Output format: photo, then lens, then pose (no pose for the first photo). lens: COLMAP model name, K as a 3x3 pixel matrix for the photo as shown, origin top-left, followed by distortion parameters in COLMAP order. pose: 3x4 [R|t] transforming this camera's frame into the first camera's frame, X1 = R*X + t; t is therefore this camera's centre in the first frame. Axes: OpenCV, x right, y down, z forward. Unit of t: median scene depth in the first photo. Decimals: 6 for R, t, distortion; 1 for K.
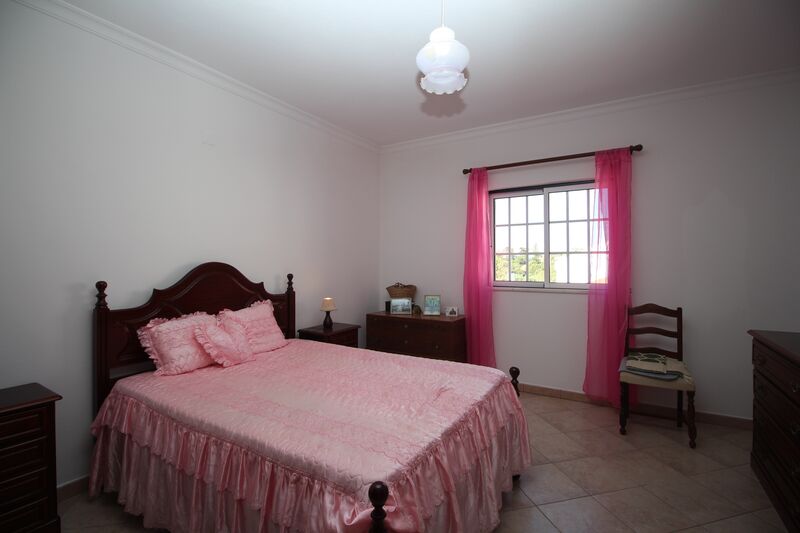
lens RADIAL K [[366.7, 0, 404.6], [0, 366.7, 263.1], [0, 0, 1]] dist [0.001074, -0.000229]
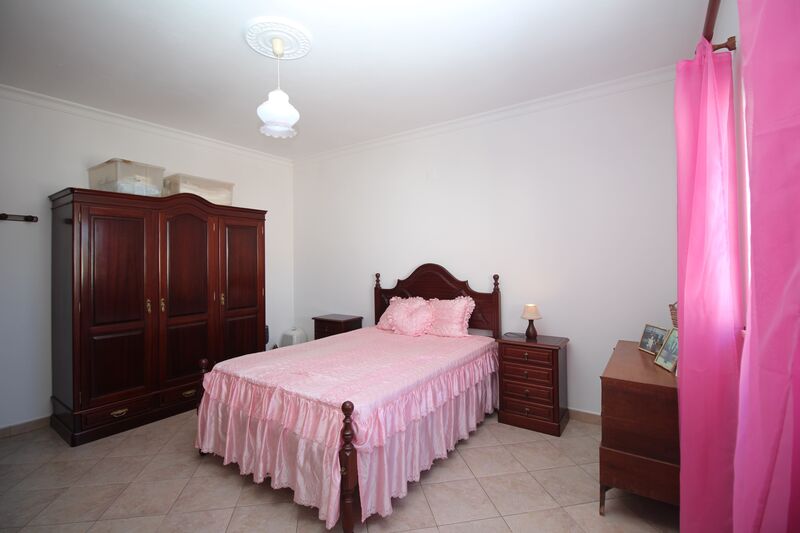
lens RADIAL K [[367.9, 0, 400.8], [0, 367.9, 261.1], [0, 0, 1]] dist [-0.004284, -0.009491]
pose [[-0.050199, -0.008347, -0.998704, 0.712666], [-0.001957, 0.999964, -0.008259, 0.000169], [0.998737, 0.001540, -0.050214, 0.769714]]
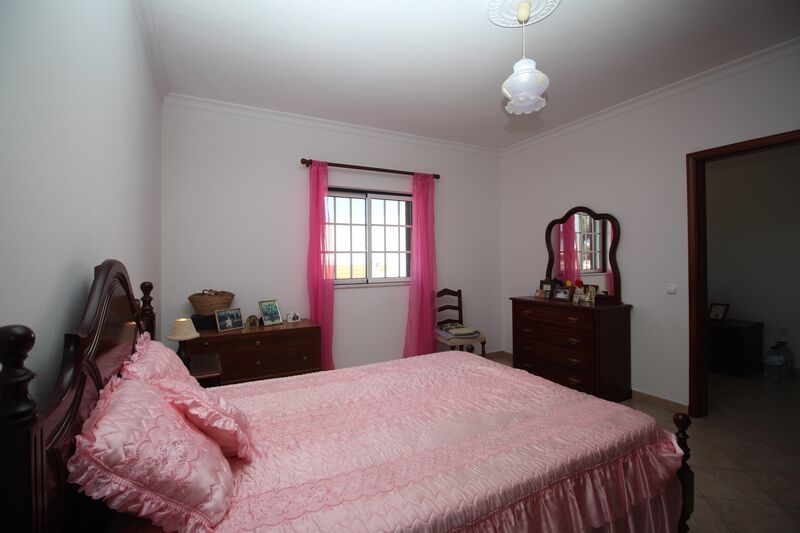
lens RADIAL K [[366.7, 0, 397.9], [0, 366.7, 263.9], [0, 0, 1]] dist [0.001074, -0.000229]
pose [[0.515966, -0.012453, 0.856518, -0.580526], [0.012489, 0.999897, 0.007014, 0.002084], [-0.856518, 0.007078, 0.516069, 0.385564]]
